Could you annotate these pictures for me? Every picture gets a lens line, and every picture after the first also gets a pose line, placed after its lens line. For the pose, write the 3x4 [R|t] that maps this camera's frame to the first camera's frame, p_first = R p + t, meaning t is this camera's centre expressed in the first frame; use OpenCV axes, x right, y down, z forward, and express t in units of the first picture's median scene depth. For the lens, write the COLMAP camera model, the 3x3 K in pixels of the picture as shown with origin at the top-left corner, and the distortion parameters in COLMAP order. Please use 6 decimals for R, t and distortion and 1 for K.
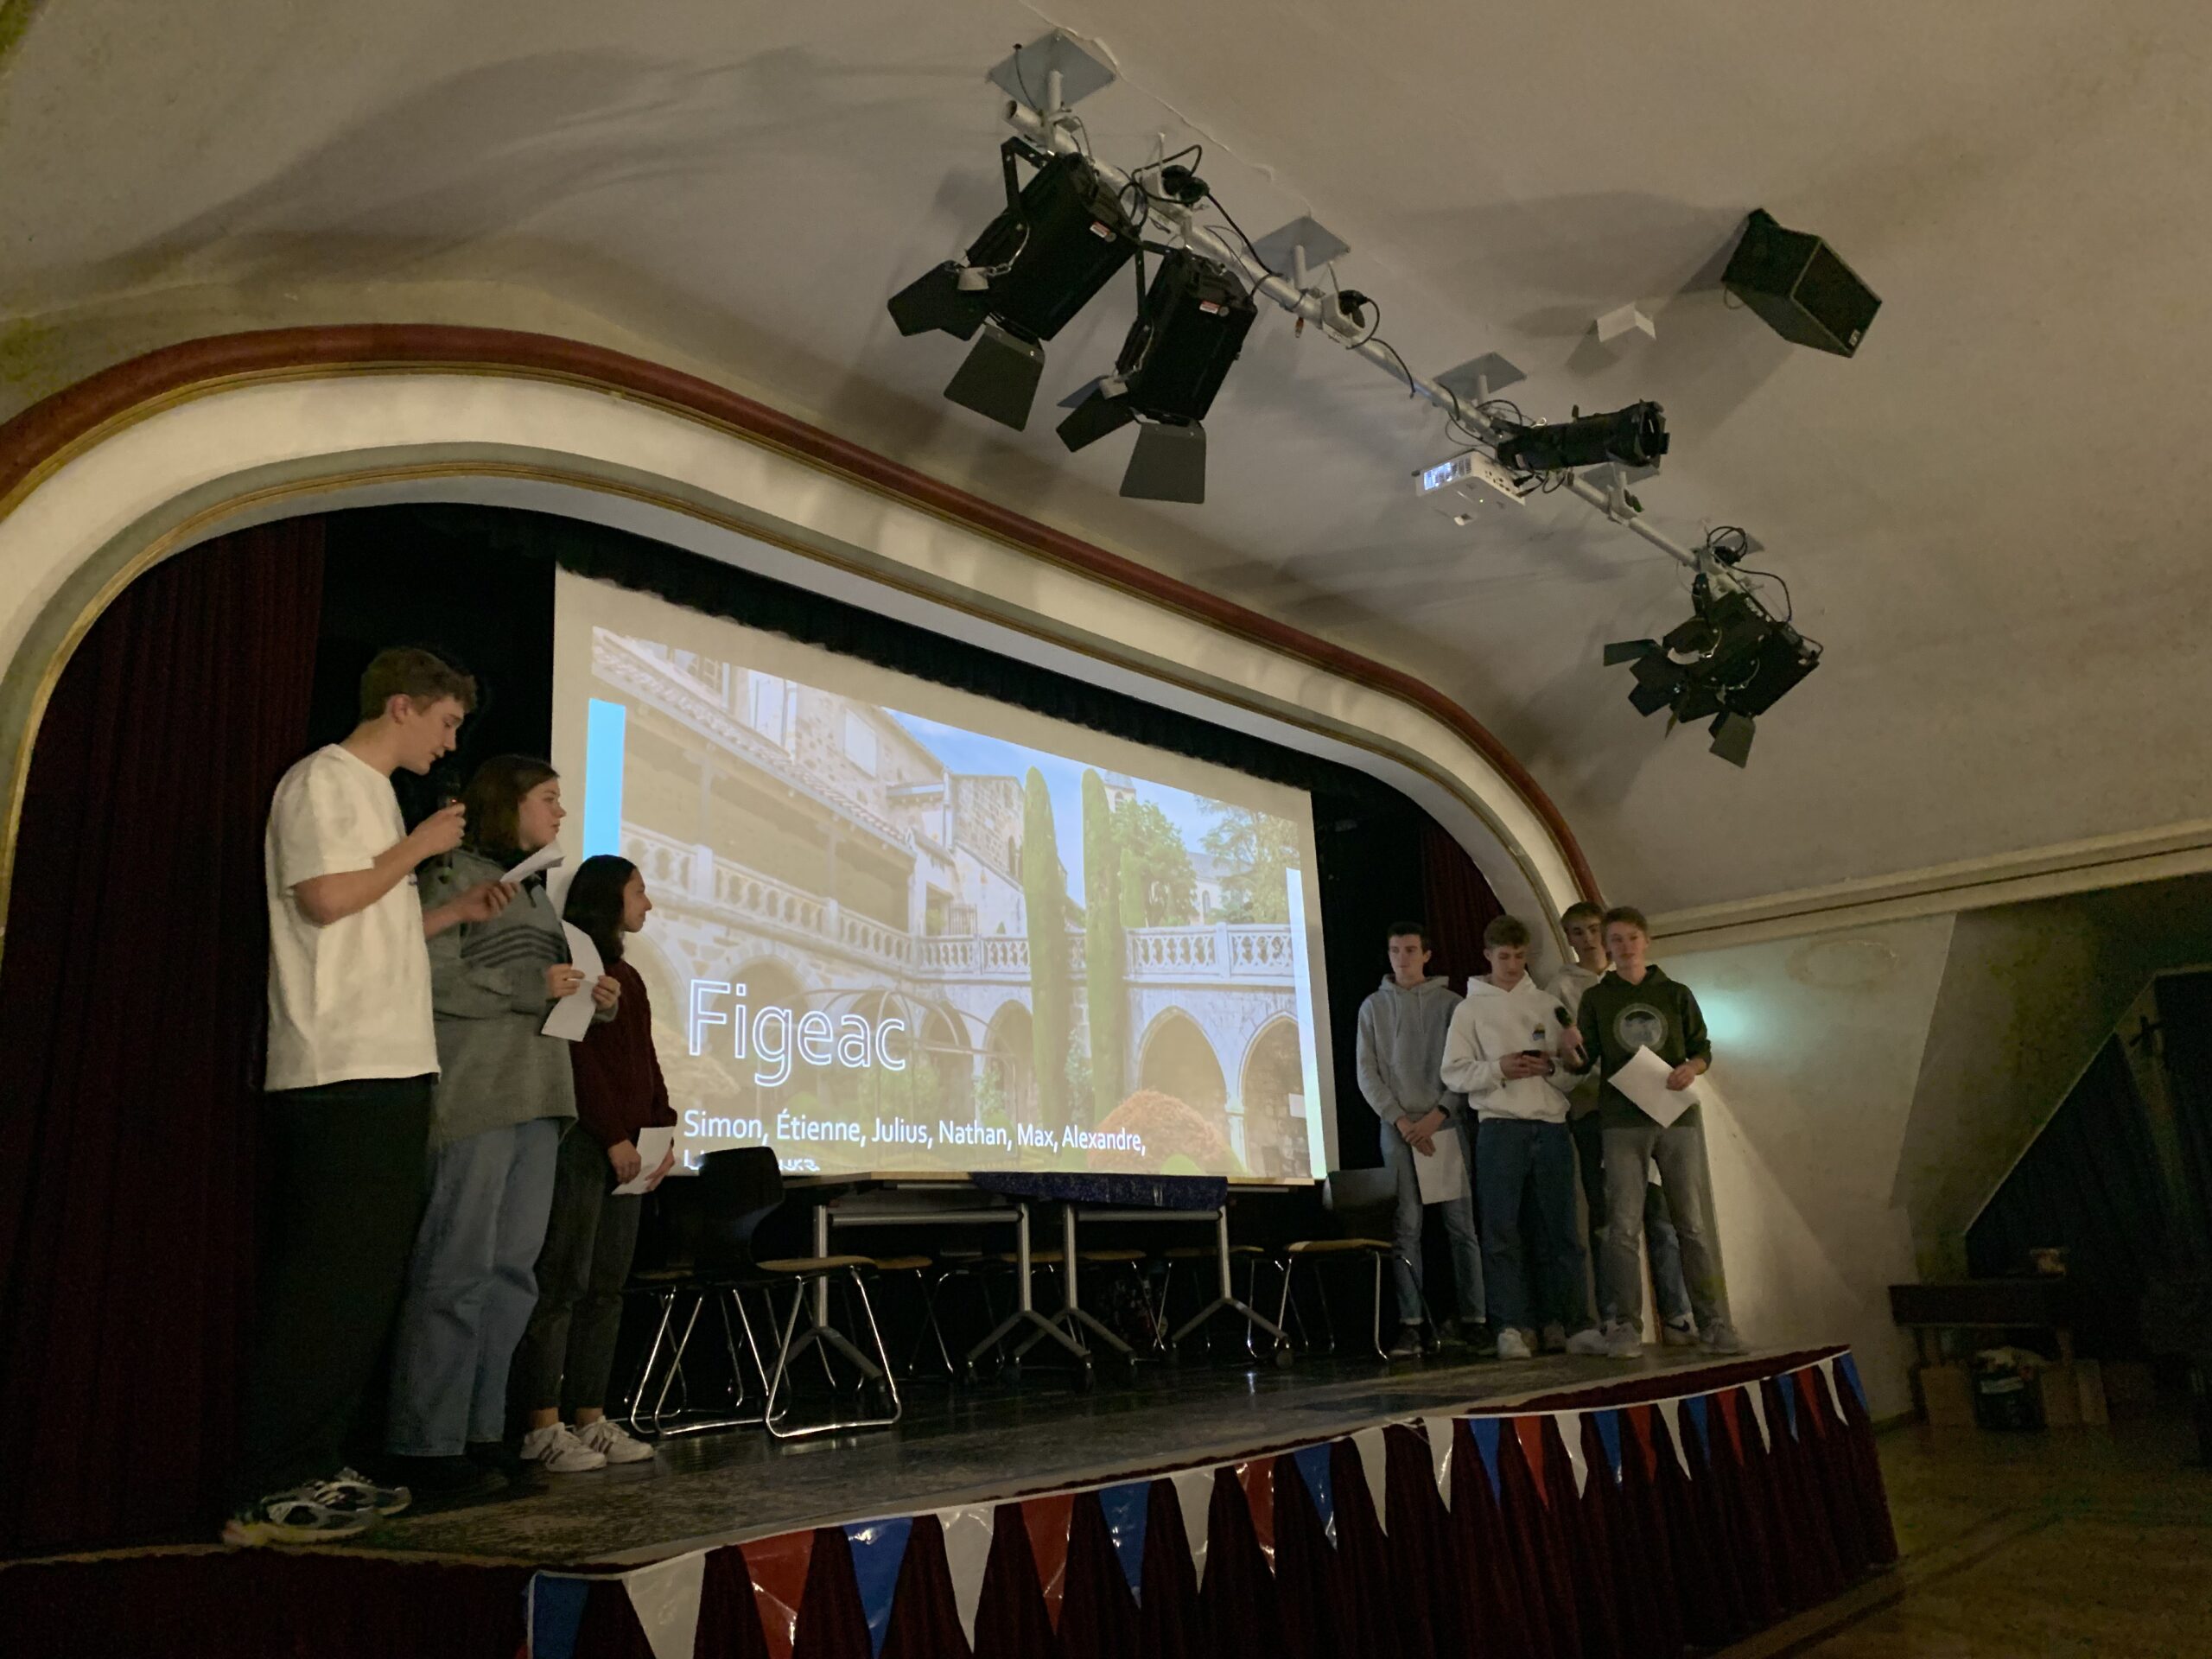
lens RADIAL K [[1658.1, 0, 1105.0], [0, 1658.1, 830.4], [0, 0, 1]] dist [0.024751, -0.003223]
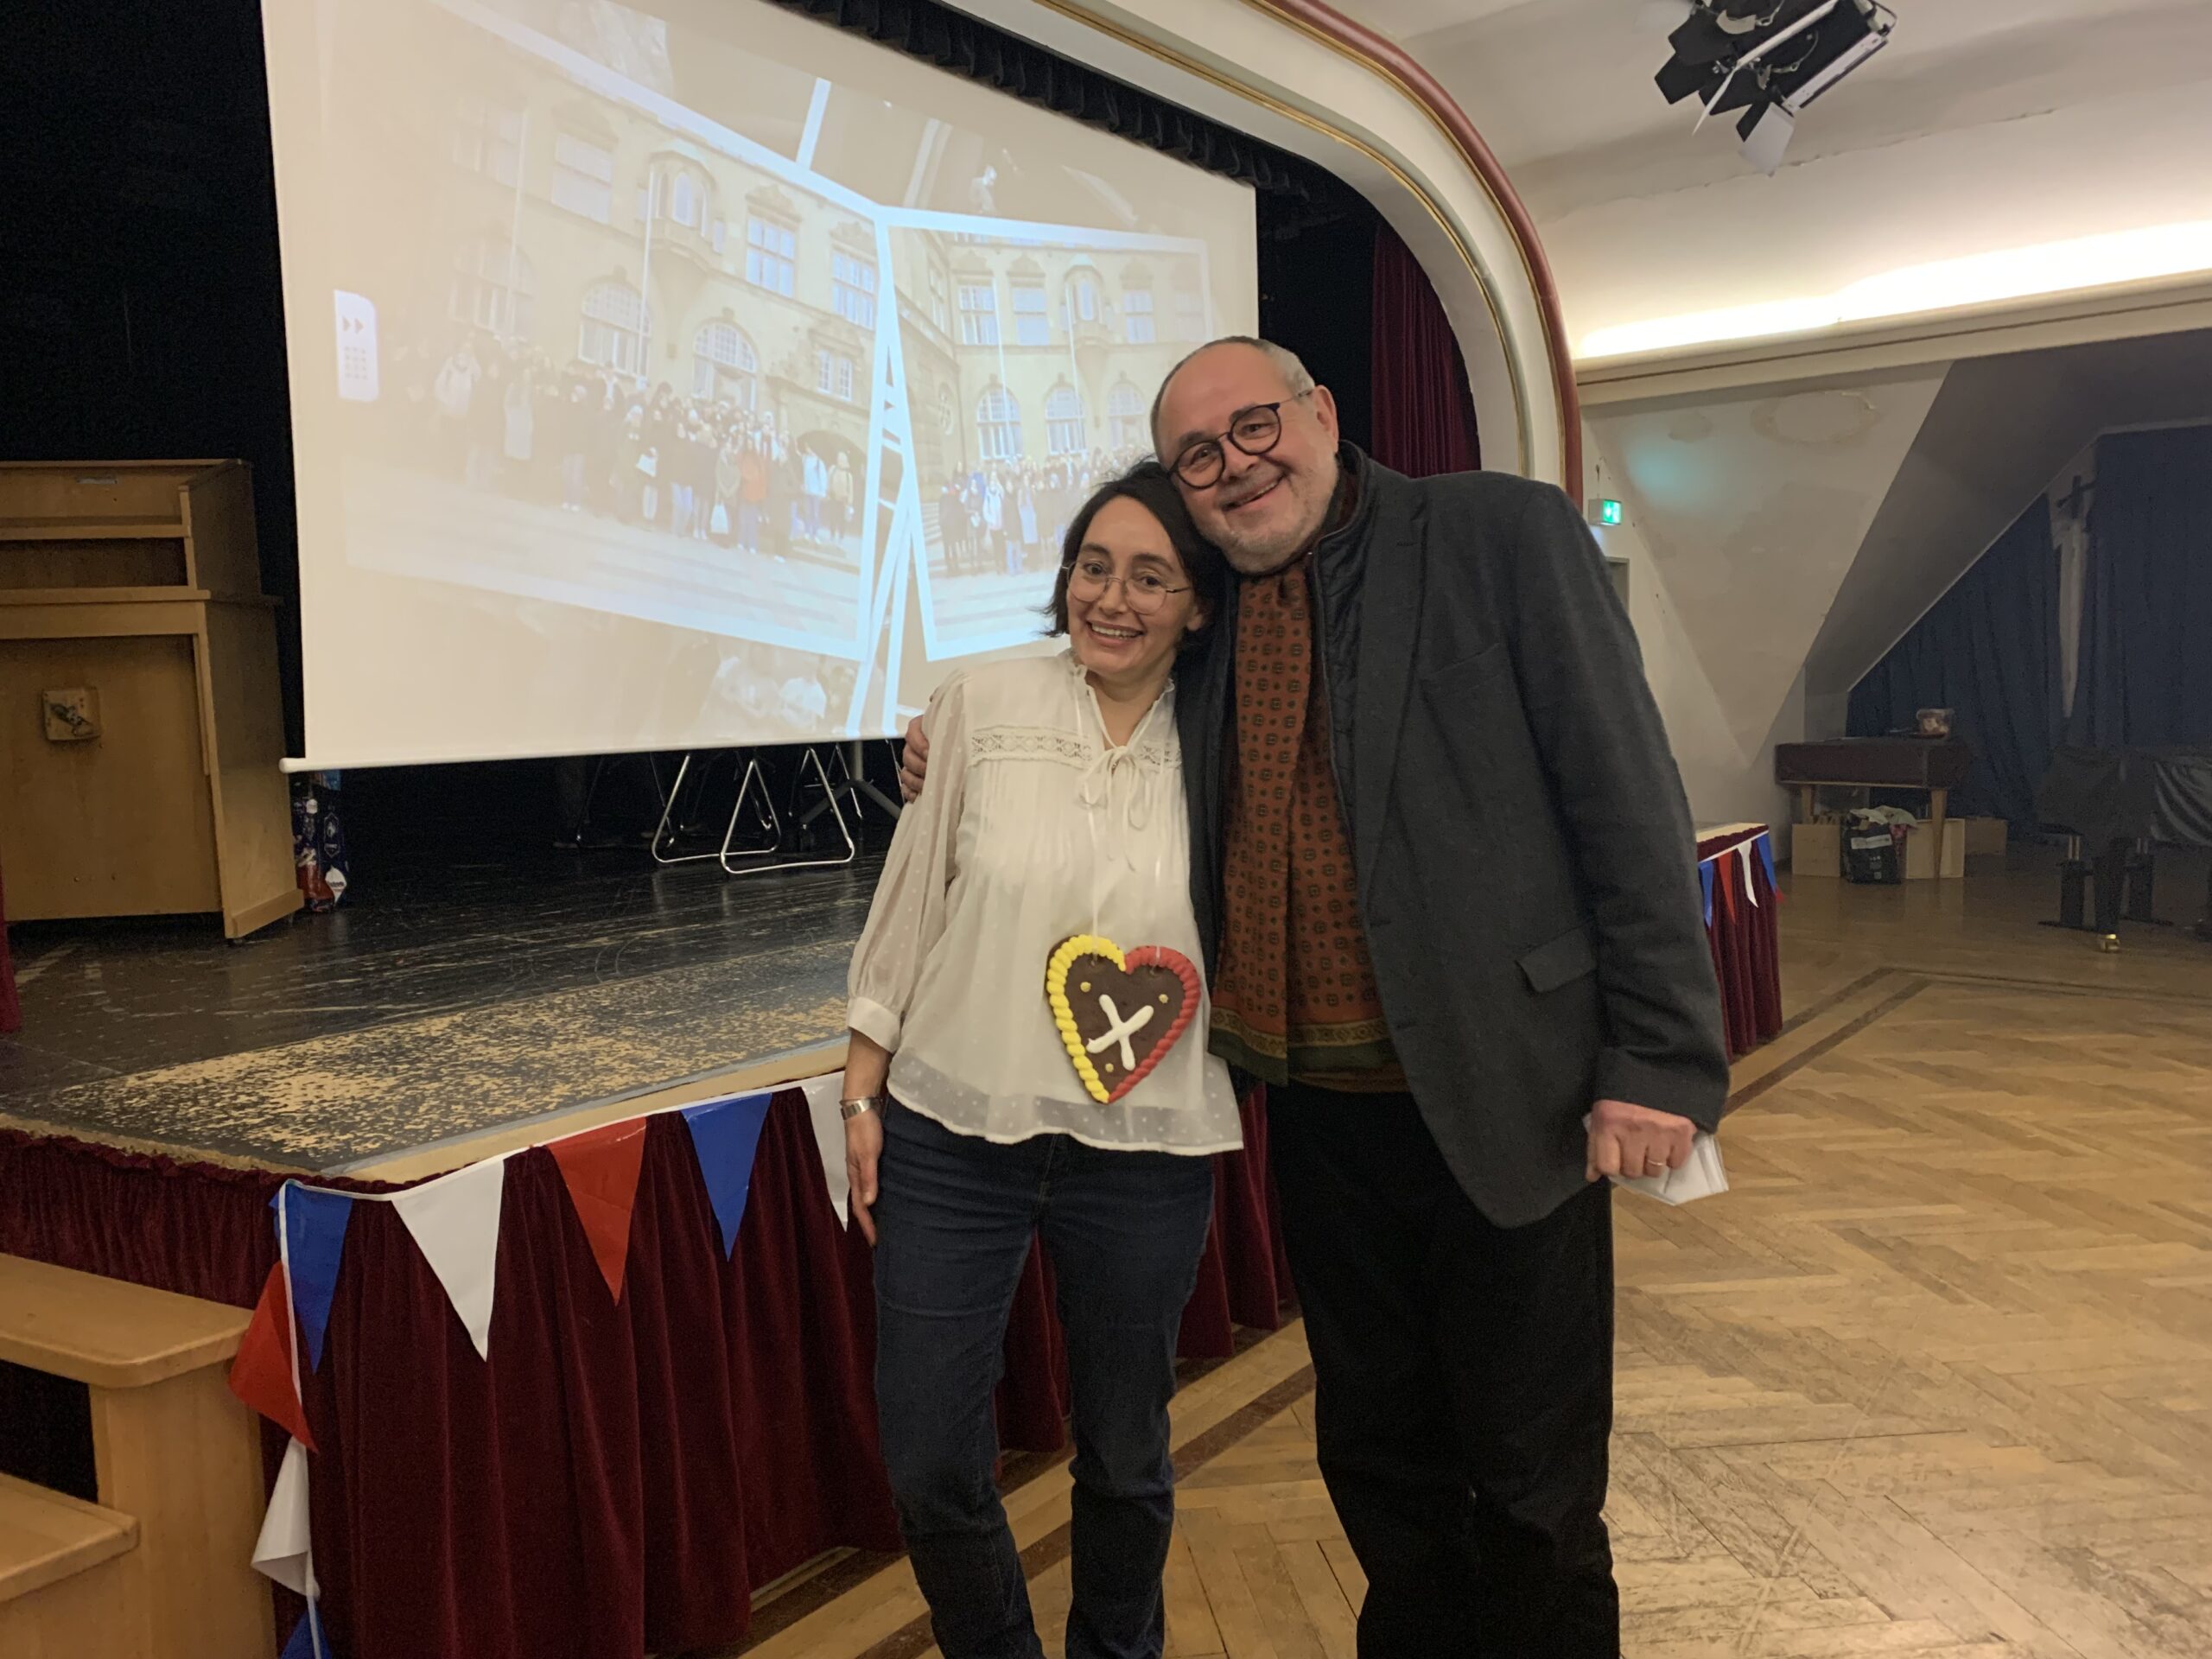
lens RADIAL K [[1658.1, 0, 1103.8], [0, 1658.1, 837.4], [0, 0, 1]] dist [0.024751, -0.003223]
pose [[0.997398, 0.019279, 0.069471, -0.004928], [-0.041942, 0.938913, 0.341590, 0.001353], [-0.058642, -0.343615, 0.937278, 0.125174]]
